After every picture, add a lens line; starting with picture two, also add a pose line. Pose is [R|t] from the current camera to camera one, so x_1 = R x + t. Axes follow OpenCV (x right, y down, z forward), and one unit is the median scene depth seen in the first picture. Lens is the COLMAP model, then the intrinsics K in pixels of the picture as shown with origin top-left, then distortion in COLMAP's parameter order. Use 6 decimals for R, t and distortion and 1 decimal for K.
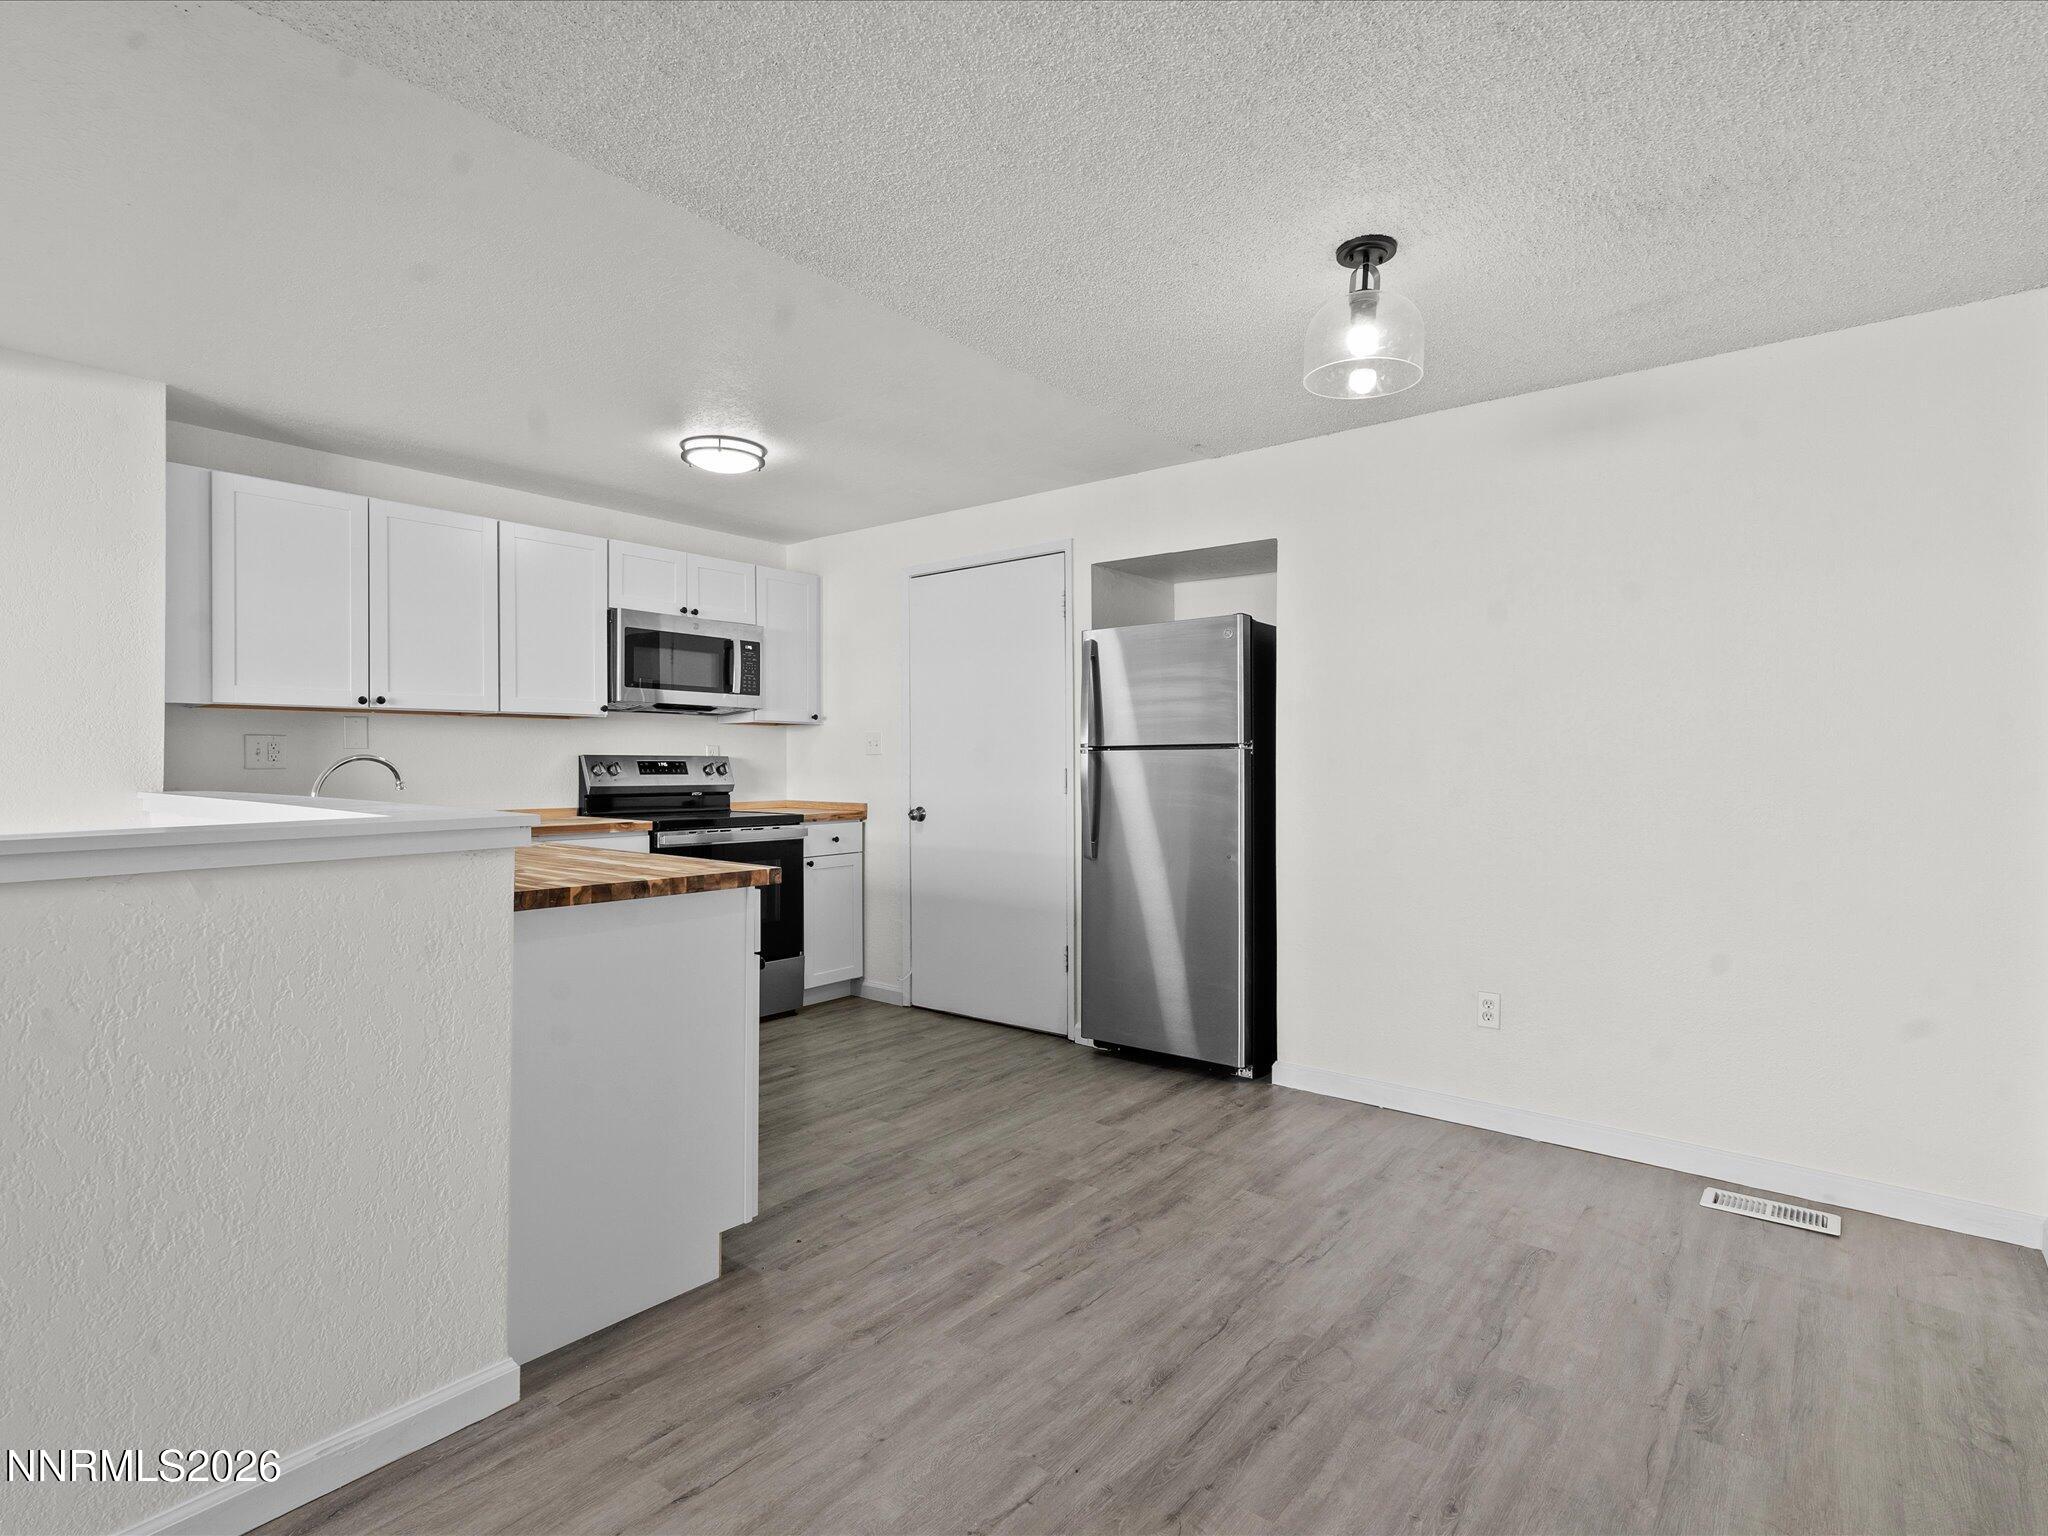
lens RADIAL K [[1039.3, 0, 970.1], [0, 1039.3, 769.3], [0, 0, 1]] dist [0.001687, 0.001253]
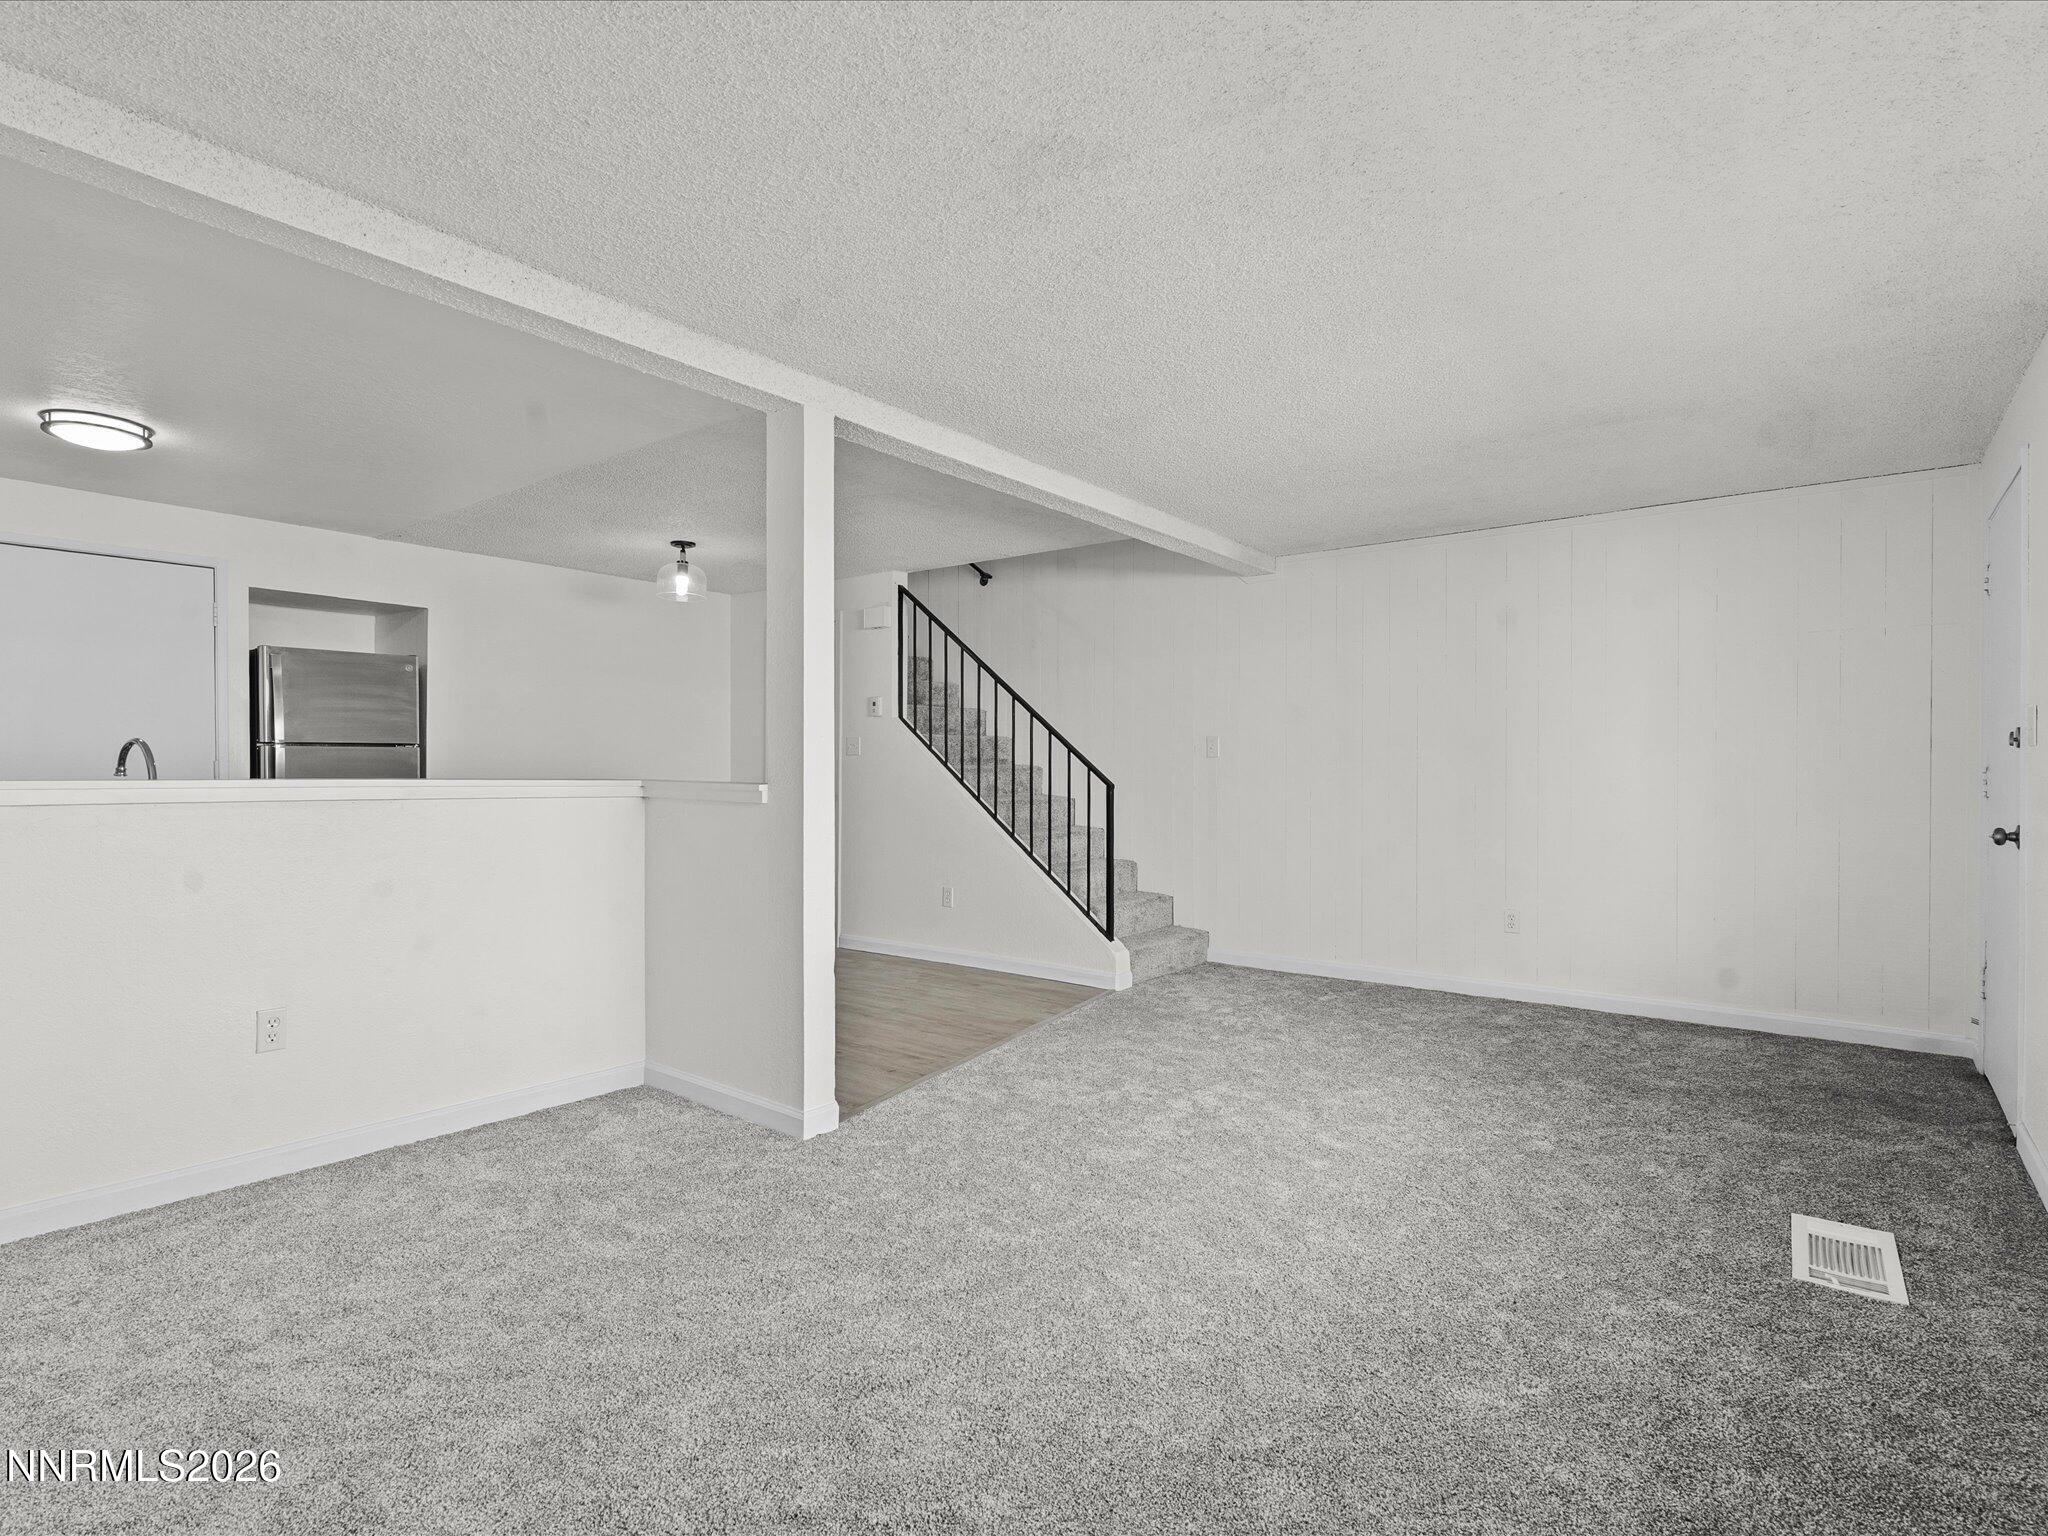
lens RADIAL K [[1029.6, 0, 1028.3], [0, 1029.6, 776.1], [0, 0, 1]] dist [0.001063, 0.001762]
pose [[-0.048537, -0.007735, 0.998791, -1.511849], [0.001689, 0.999968, 0.007826, 0.014199], [-0.998820, 0.002067, -0.048522, 0.242123]]
